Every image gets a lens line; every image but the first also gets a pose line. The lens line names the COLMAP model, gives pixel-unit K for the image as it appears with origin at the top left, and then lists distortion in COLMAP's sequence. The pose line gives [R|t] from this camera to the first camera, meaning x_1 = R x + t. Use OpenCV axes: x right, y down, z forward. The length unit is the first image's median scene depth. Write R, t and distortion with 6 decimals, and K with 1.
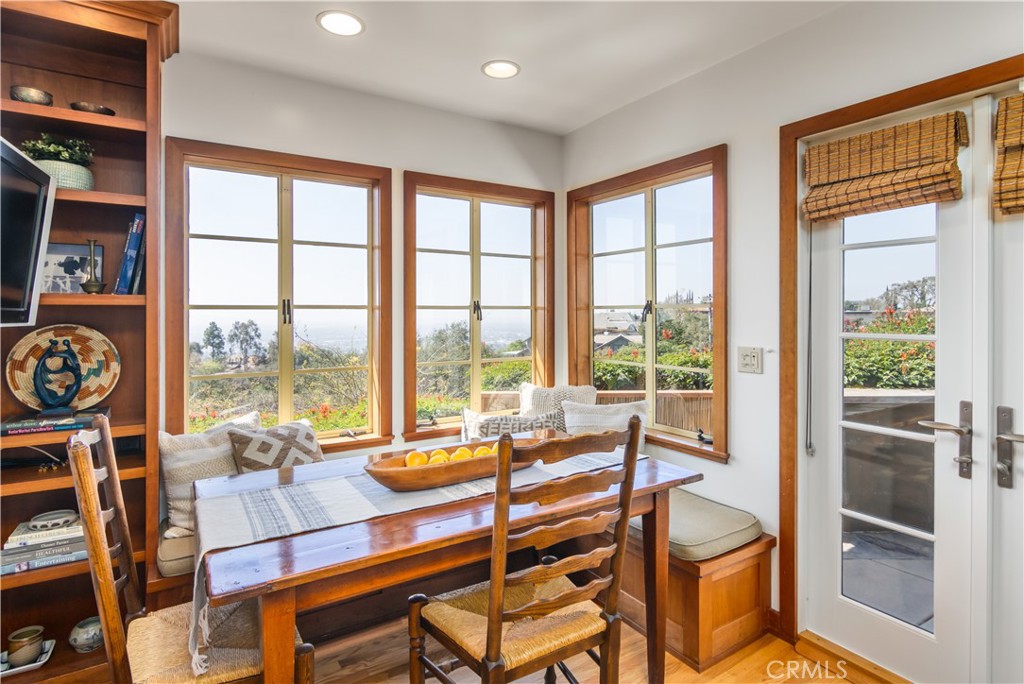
lens RADIAL K [[551.8, 0, 510.8], [0, 551.8, 312.2], [0, 0, 1]] dist [-0.001742, 0.003591]
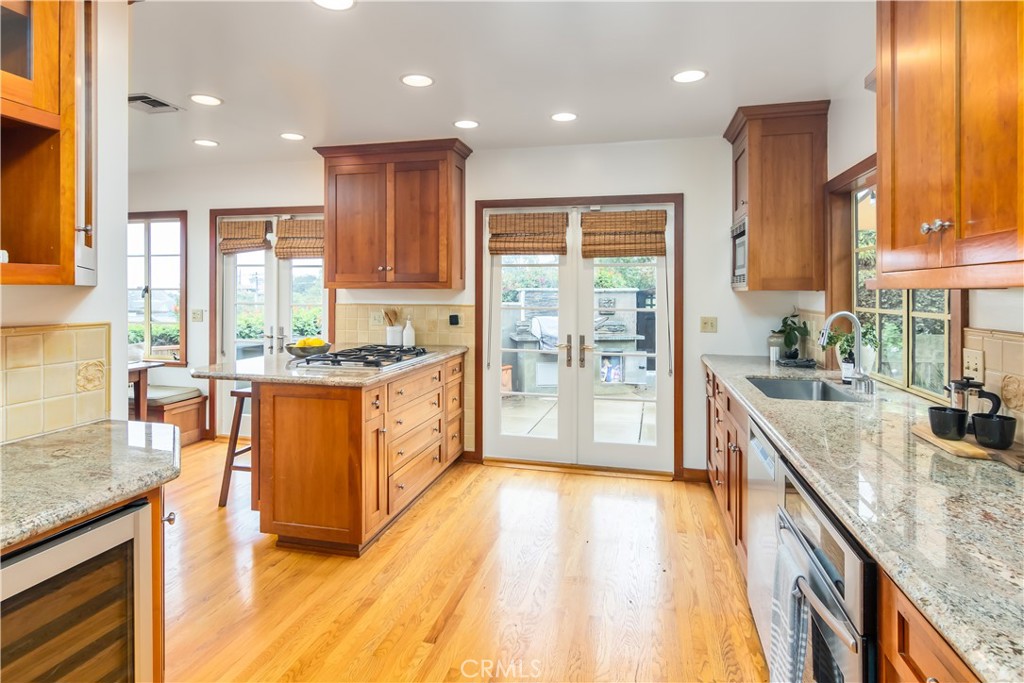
lens RADIAL K [[567.6, 0, 491.8], [0, 567.6, 293.2], [0, 0, 1]] dist [0.010402, 0.000808]
pose [[0.738206, 0.002375, 0.674571, -0.187022], [-0.005783, 0.999979, 0.002808, -0.010028], [-0.674551, -0.005974, 0.738204, -1.252766]]
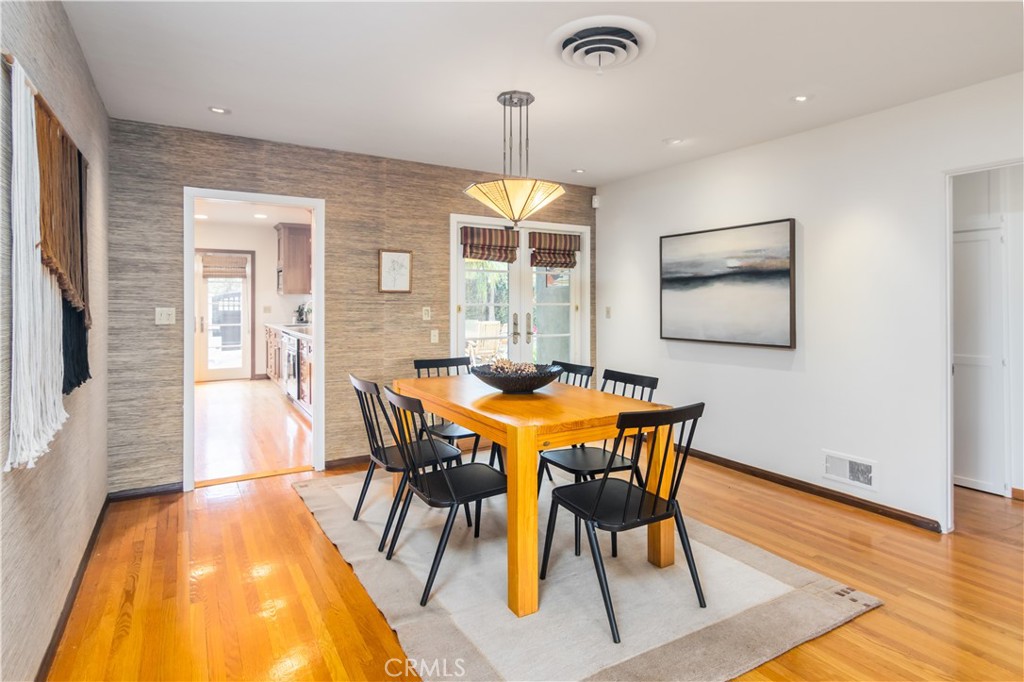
lens RADIAL K [[551.8, 0, 531.5], [0, 551.8, 303.2], [0, 0, 1]] dist [-0.001742, 0.003591]
pose [[0.028666, 0.002319, 0.999586, -2.038269], [-0.001628, 0.999996, -0.002273, 0.041191], [-0.999588, -0.001562, 0.028669, -2.223846]]
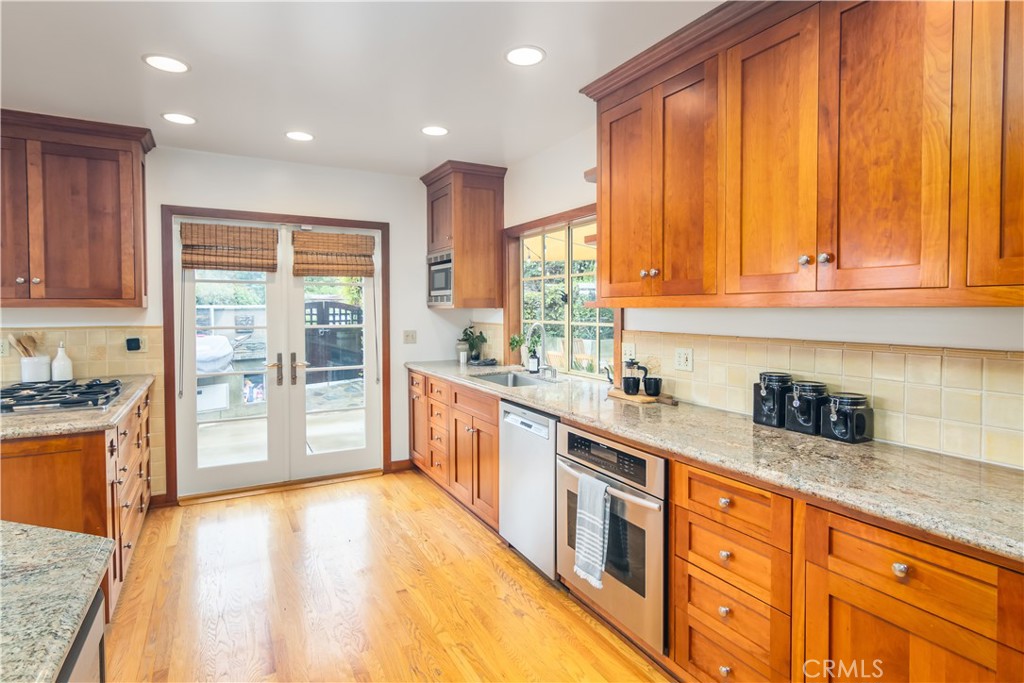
lens RADIAL K [[551.8, 0, 519.3], [0, 551.8, 324.1], [0, 0, 1]] dist [-0.001742, 0.003591]
pose [[0.055664, -0.027976, 0.998058, -0.450952], [-0.000195, 0.999607, 0.028030, -0.014339], [-0.998450, -0.001755, 0.055637, -0.963216]]
